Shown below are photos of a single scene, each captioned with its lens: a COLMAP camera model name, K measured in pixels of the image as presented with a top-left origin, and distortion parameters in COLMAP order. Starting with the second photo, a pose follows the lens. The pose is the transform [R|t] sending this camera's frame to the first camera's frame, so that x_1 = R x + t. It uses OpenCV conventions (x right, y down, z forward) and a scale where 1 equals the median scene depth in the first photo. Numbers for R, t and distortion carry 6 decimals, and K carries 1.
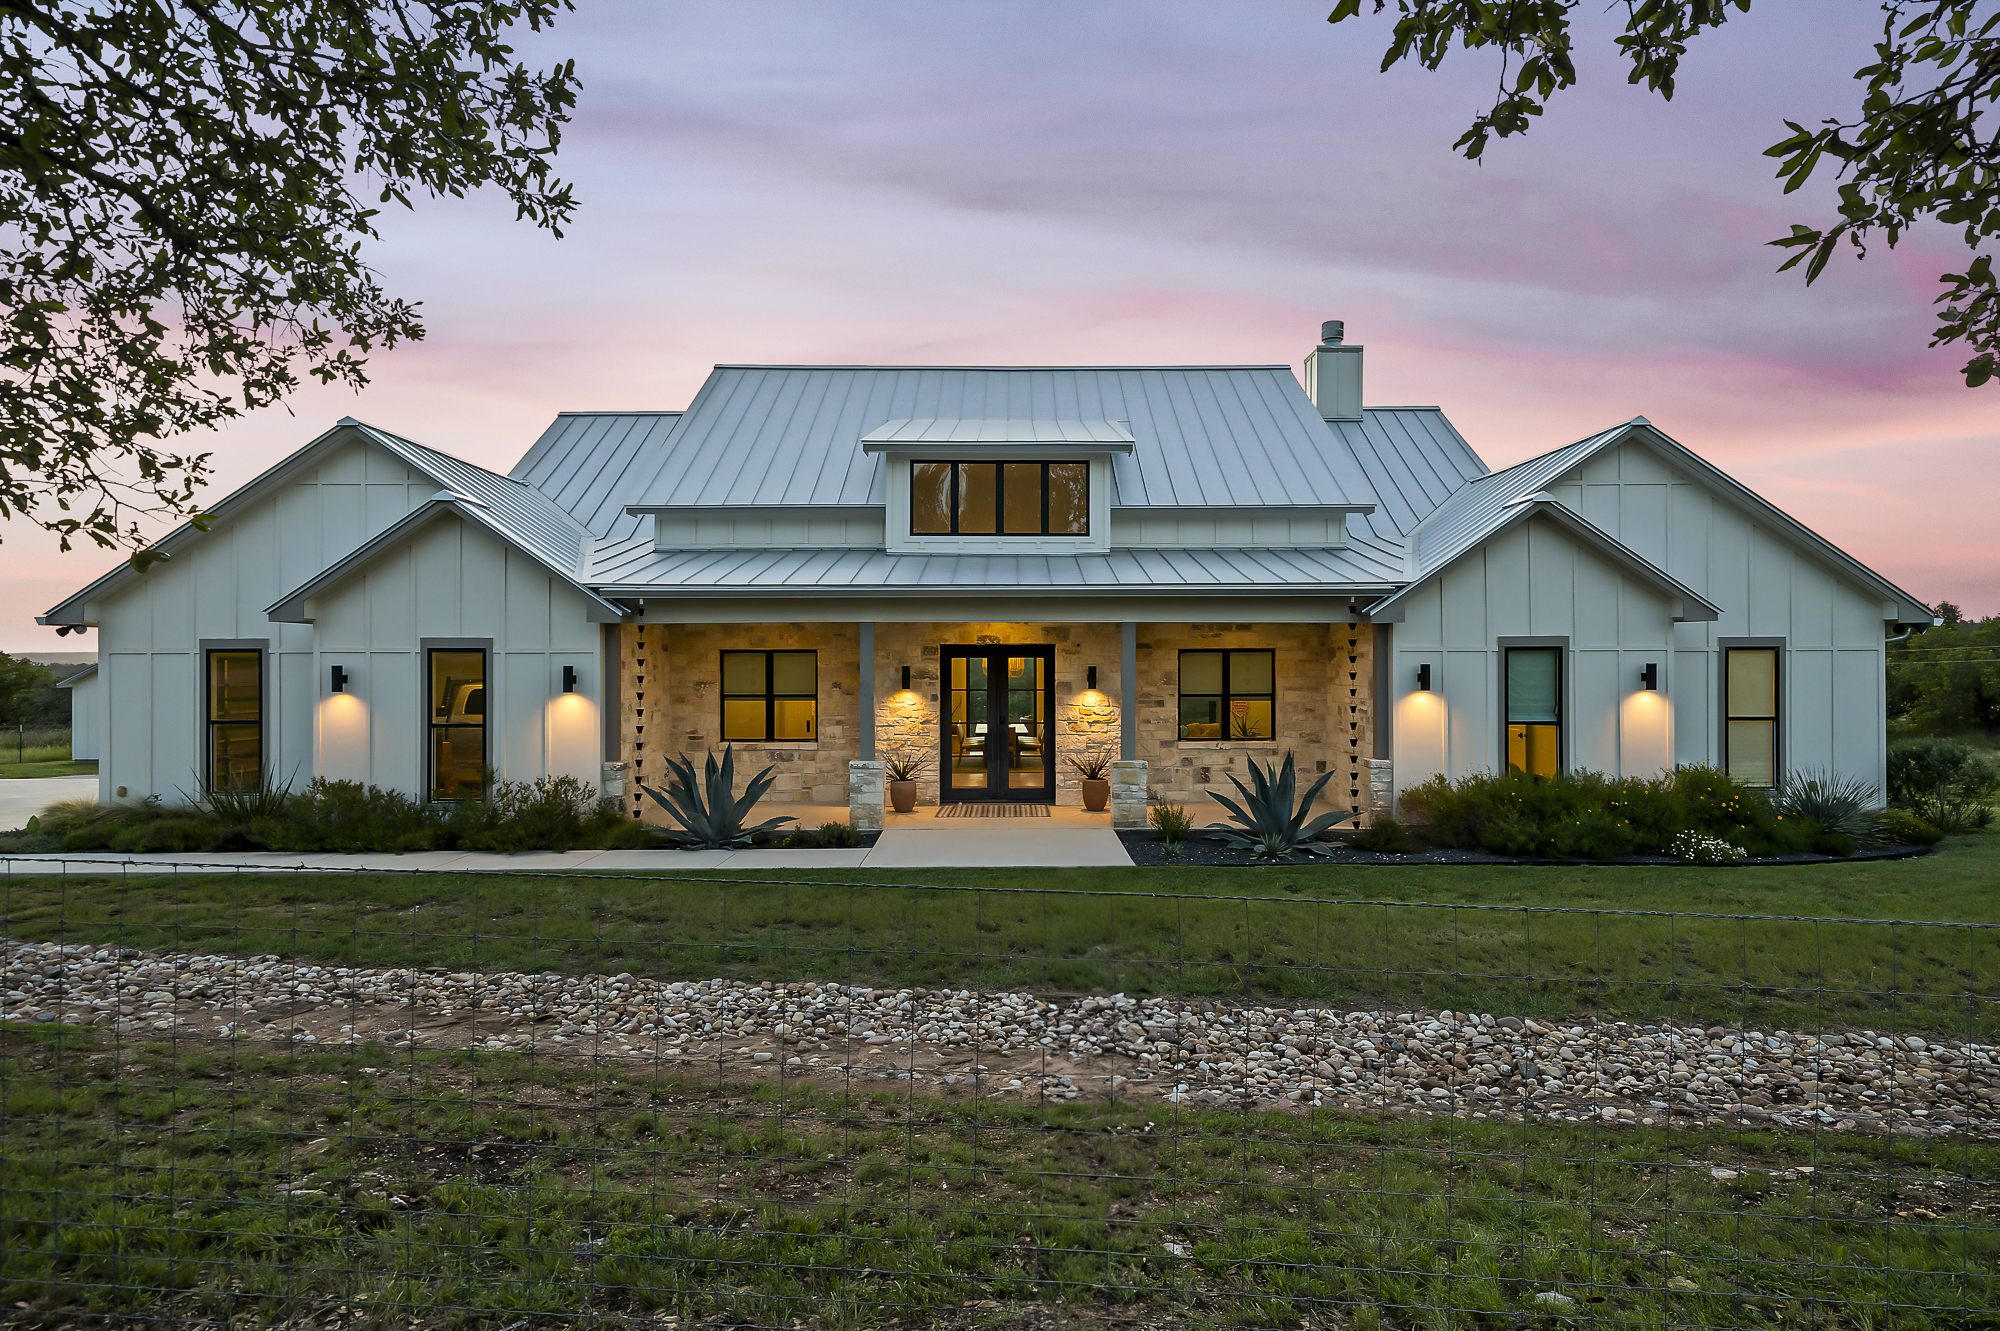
lens RADIAL K [[1082.7, 0, 1021.7], [0, 1082.7, 662.1], [0, 0, 1]] dist [0.002338, 0.001223]
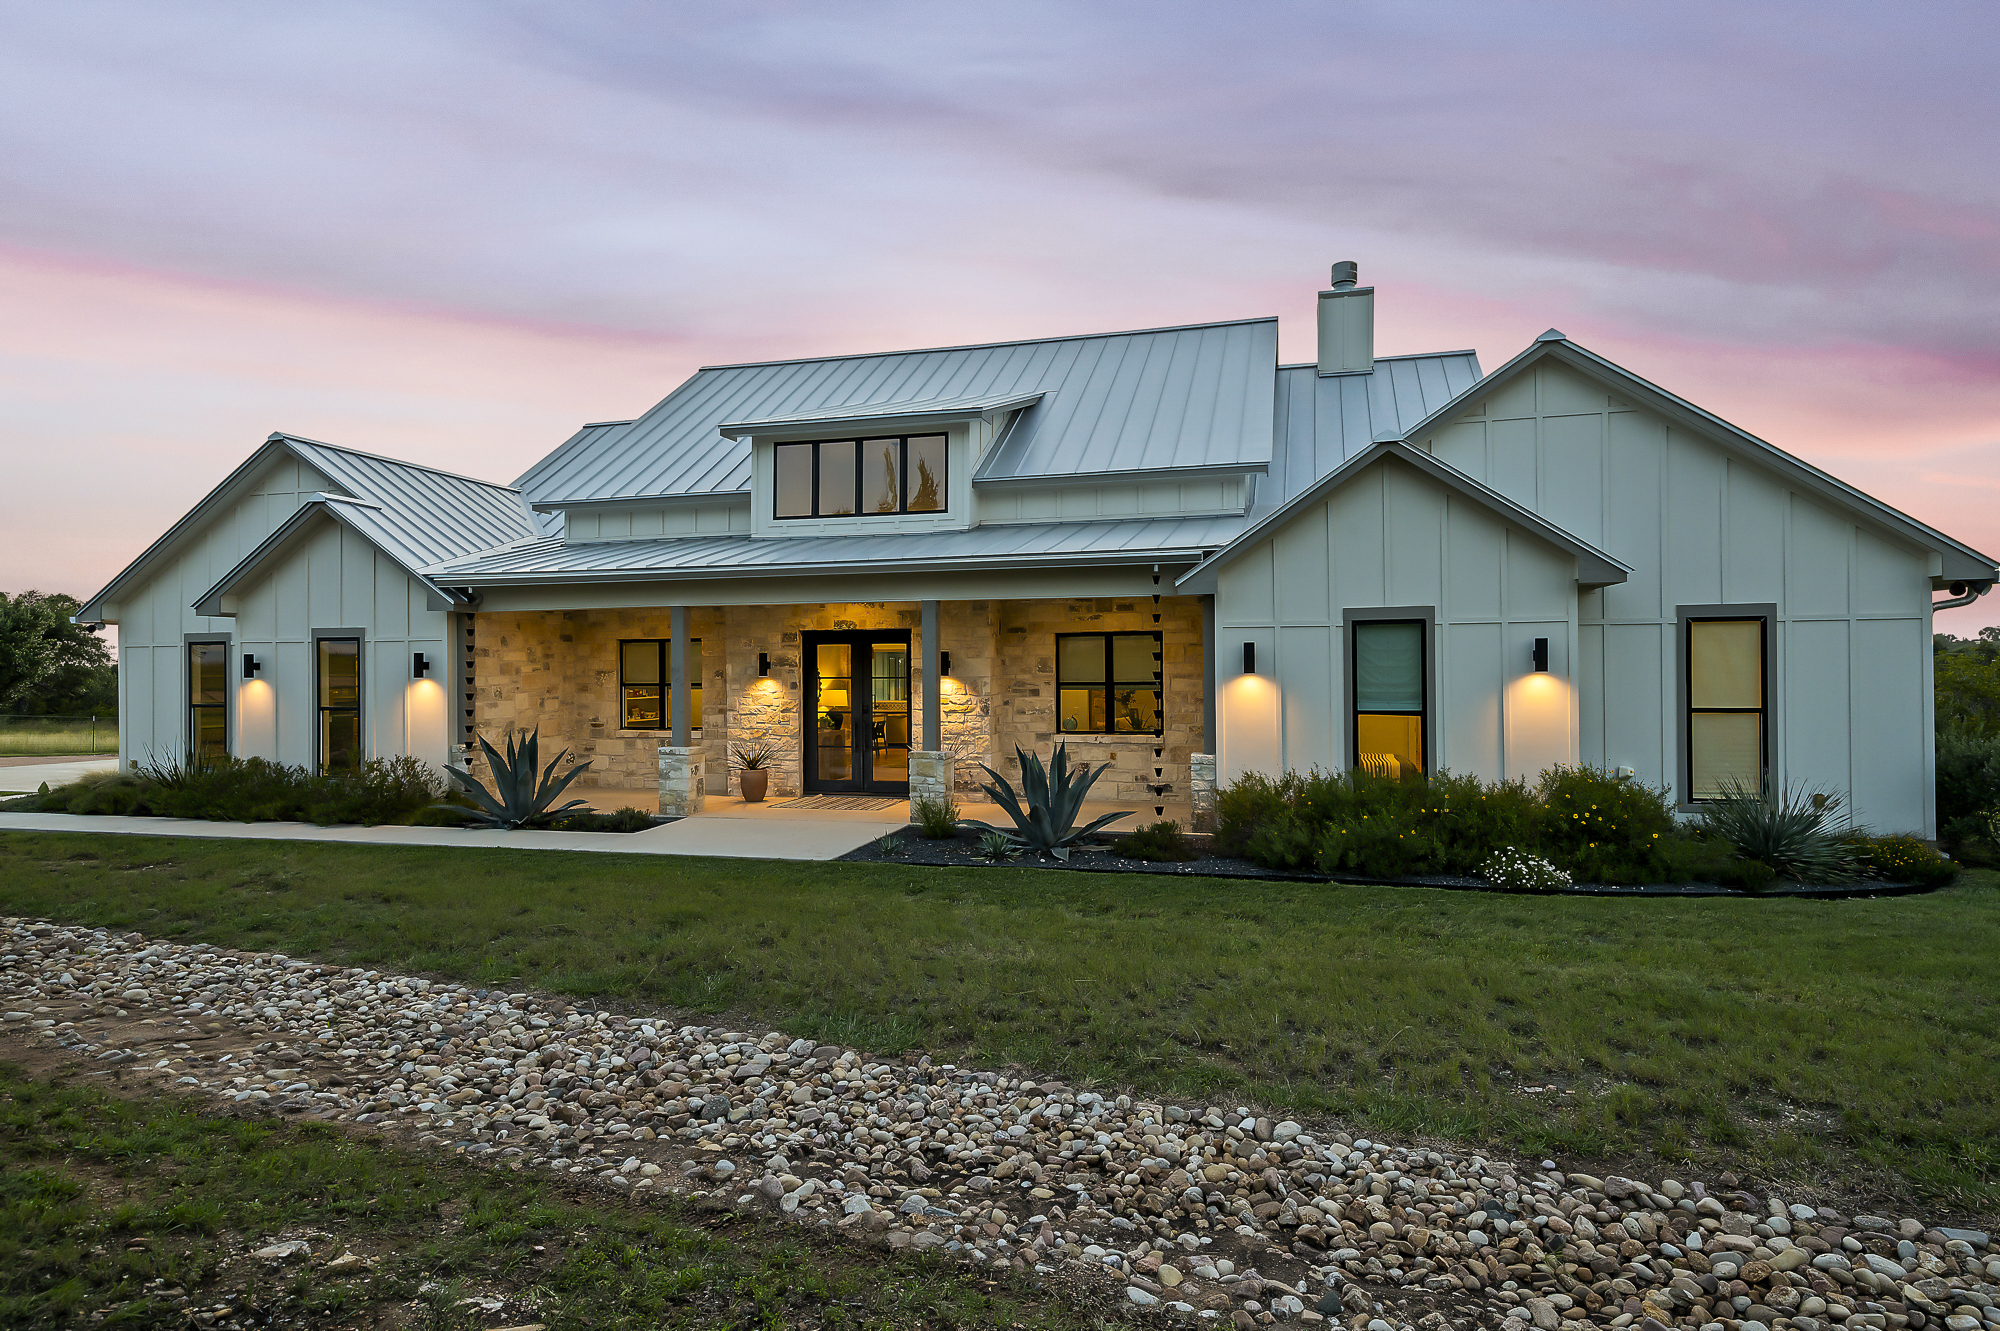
lens RADIAL K [[1084.9, 0, 1000.0], [0, 1084.9, 665.5], [0, 0, 1]] dist [0.003065, 0.001063]
pose [[0.962631, -0.005655, -0.270757, 0.371344], [0.004470, 0.999978, -0.004992, 0.021114], [0.270779, 0.003596, 0.962635, 0.115068]]
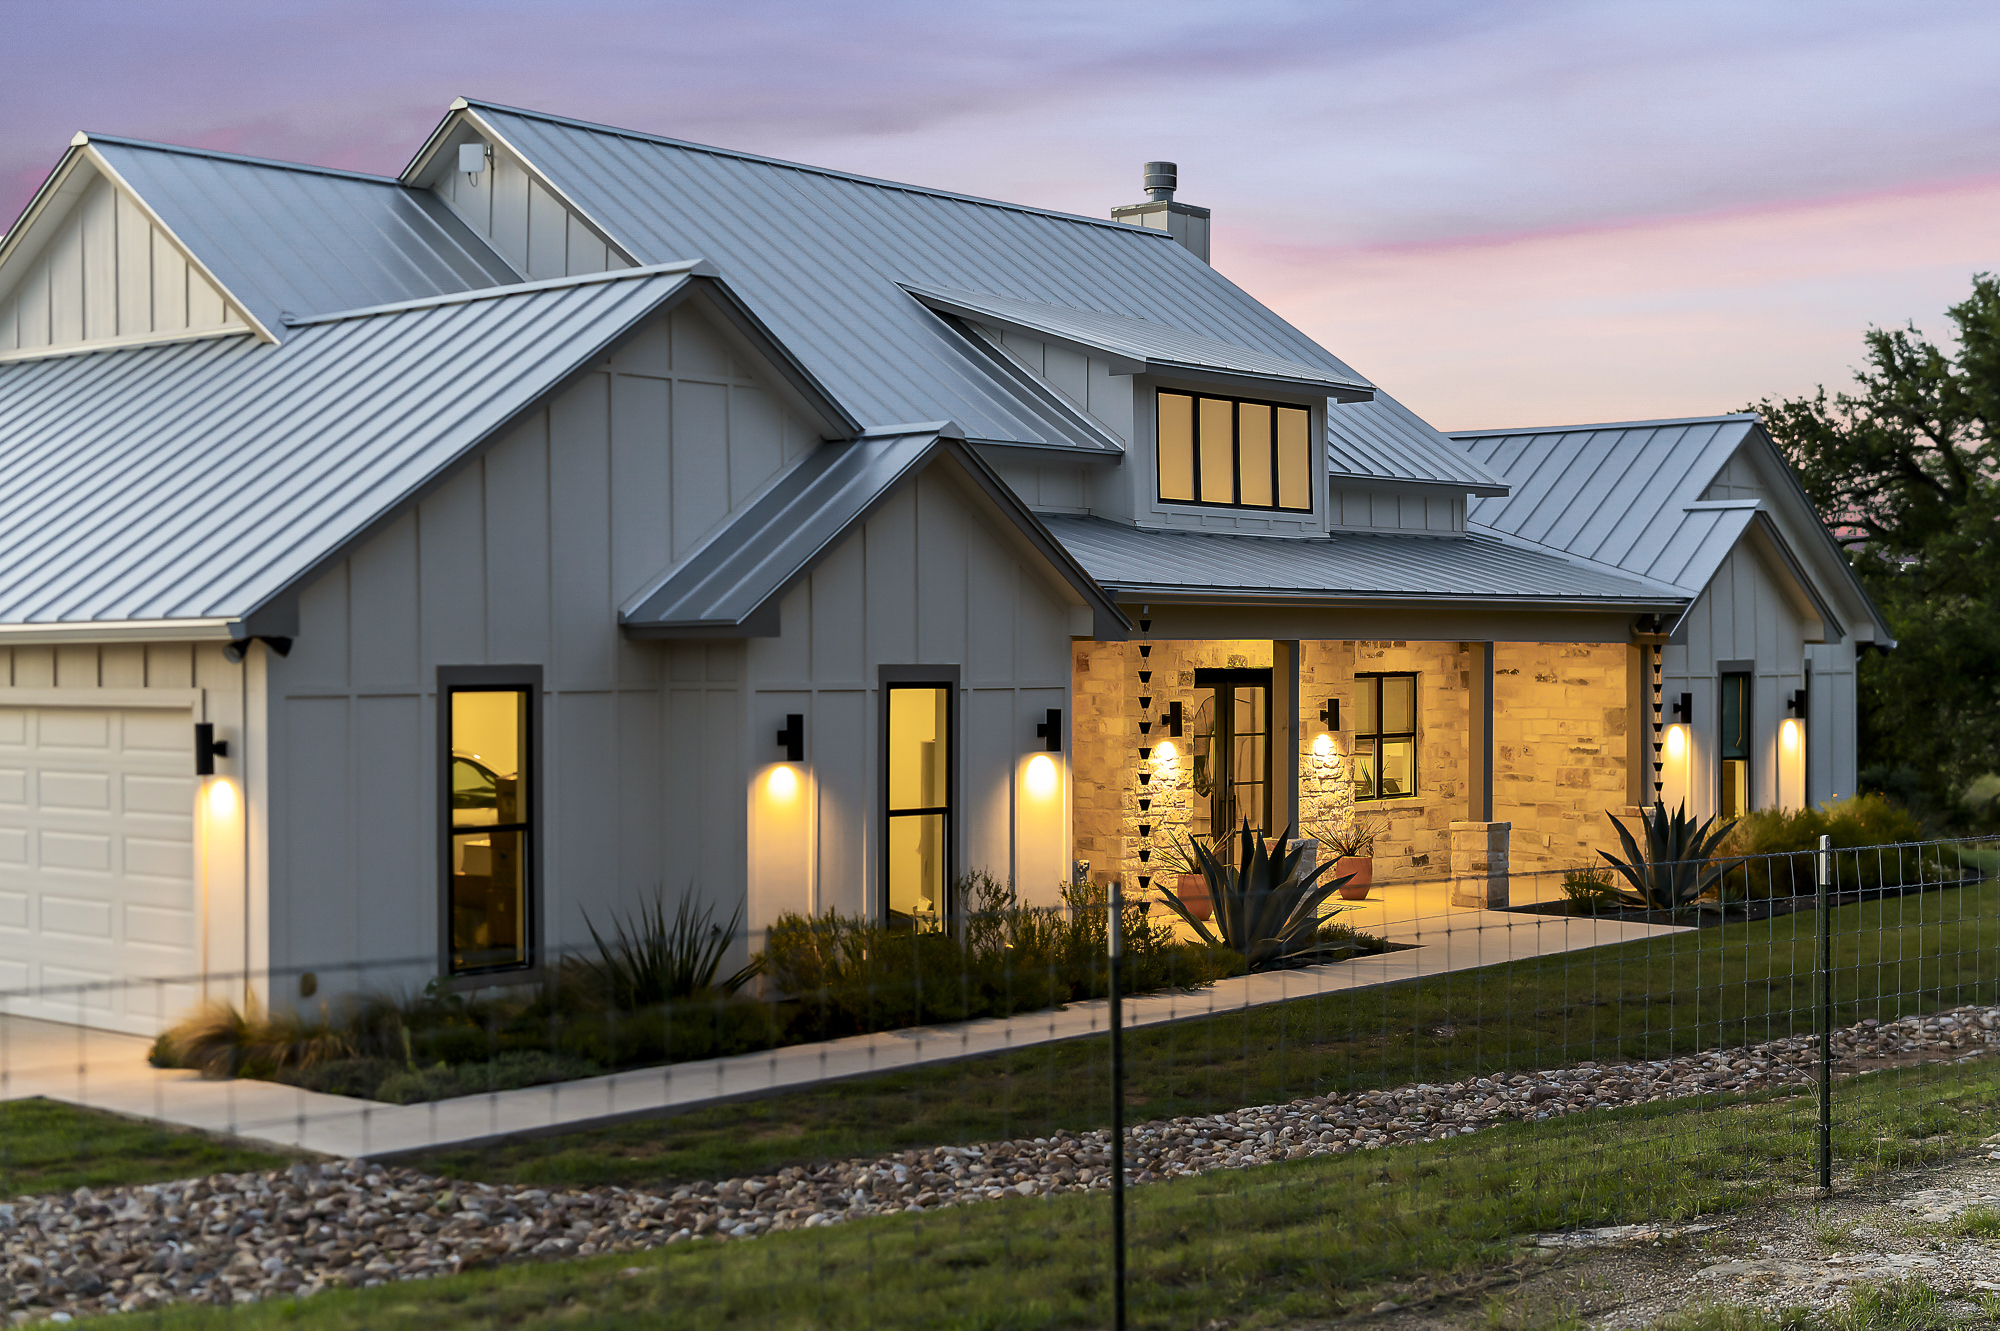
lens RADIAL K [[2739.7, 0, 1000.0], [0, 2739.7, 665.5], [0, 0, 1]] dist [-0.012592, -0.033156]
pose [[0.653449, -0.001970, 0.756968, -1.469330], [-0.004169, 0.999972, 0.006201, -0.029154], [-0.756959, -0.007208, 0.653422, -0.011615]]
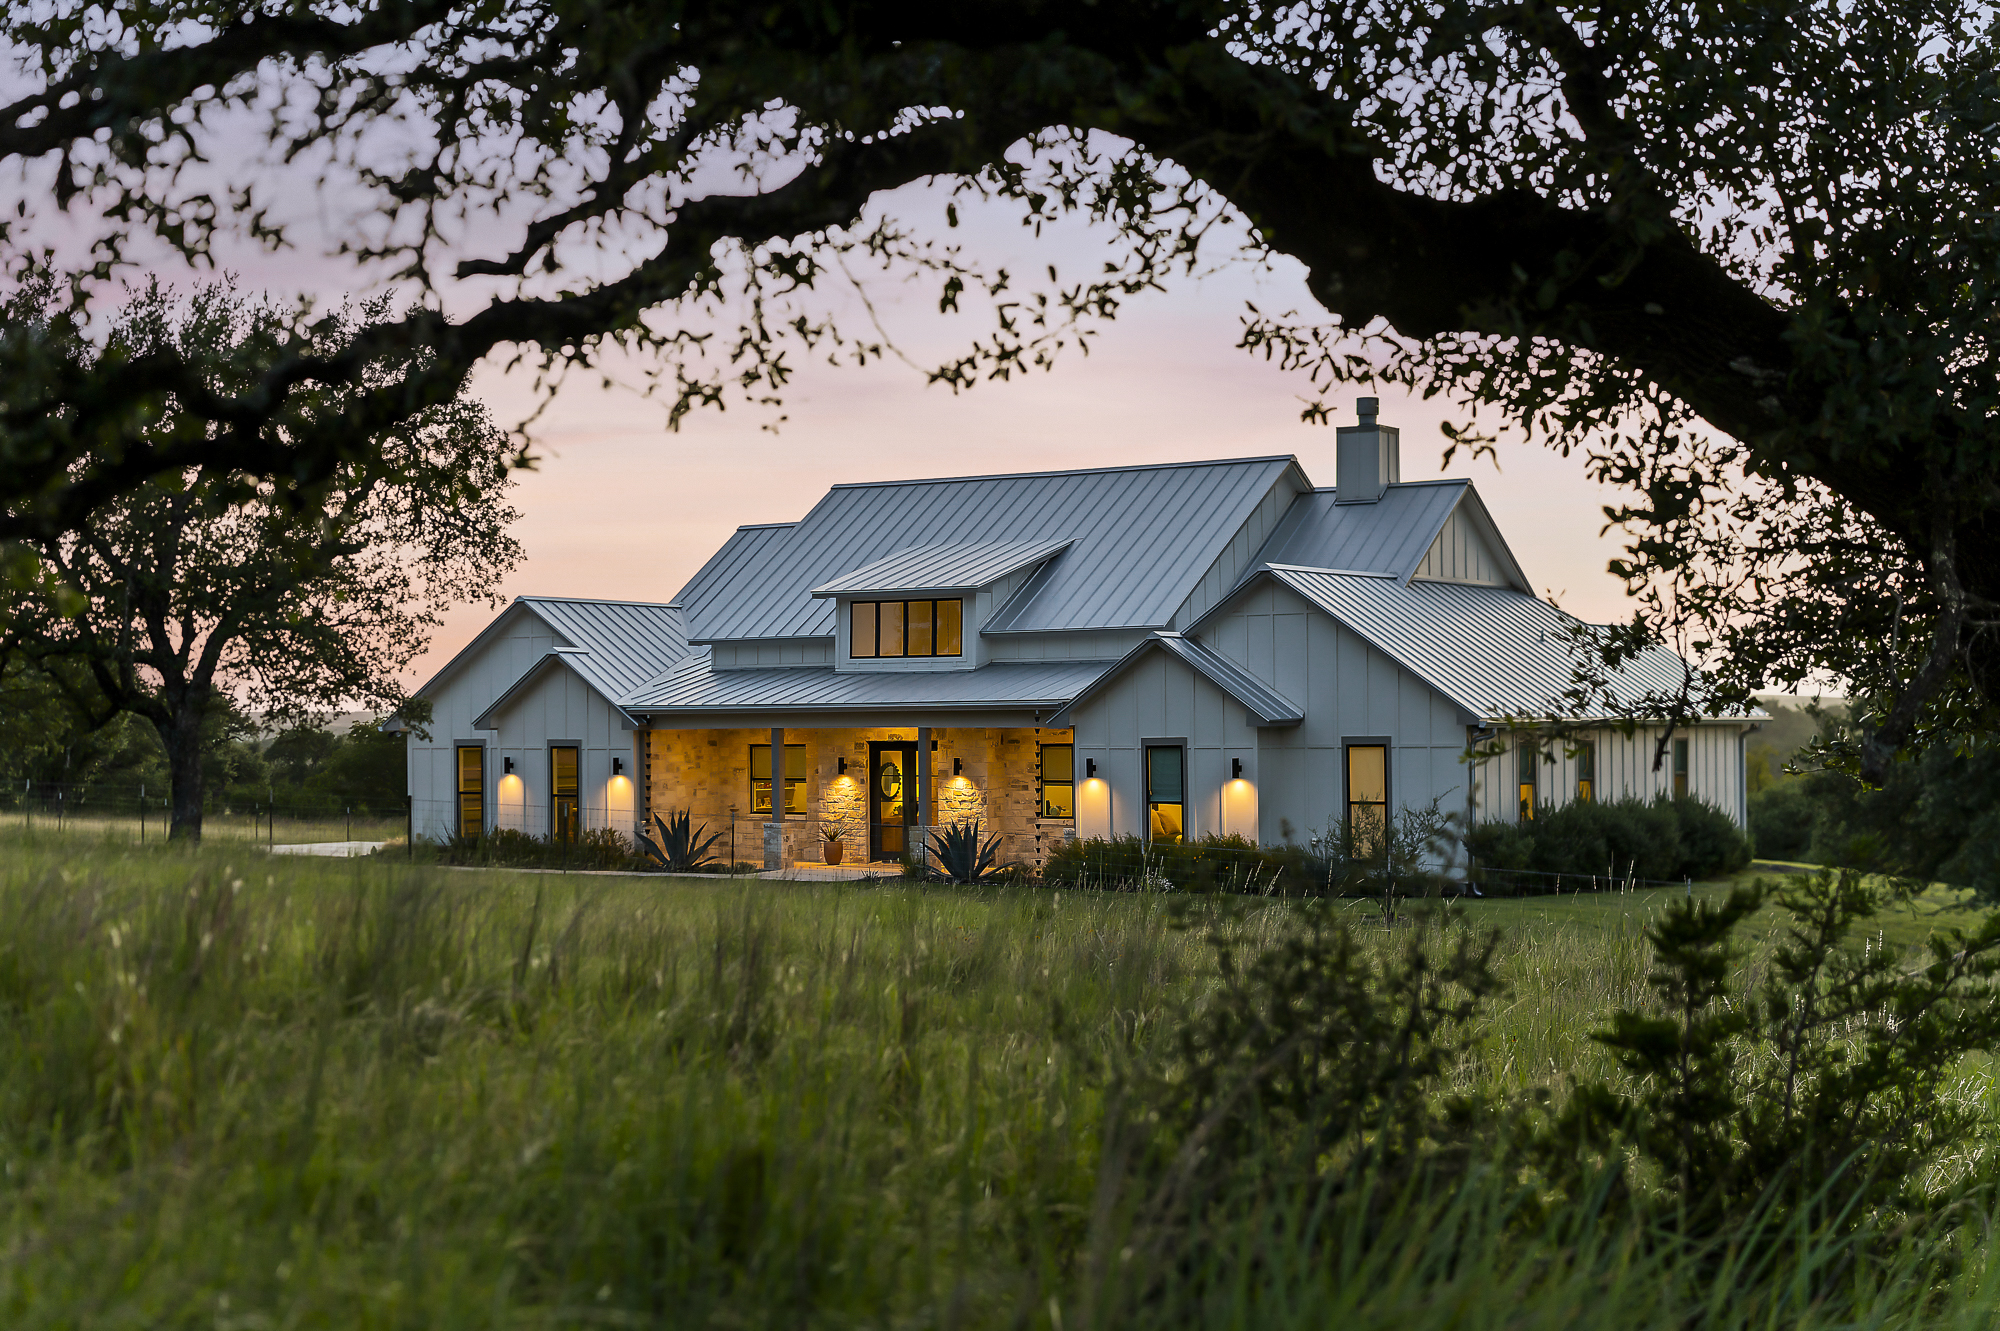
lens RADIAL K [[2739.7, 0, 1000.0], [0, 2739.7, 665.5], [0, 0, 1]] dist [-0.012592, -0.033156]
pose [[0.835606, -0.015807, -0.549101, 1.966460], [0.004169, 0.999740, -0.022435, -0.034202], [0.549313, 0.016458, 0.835455, -1.773385]]
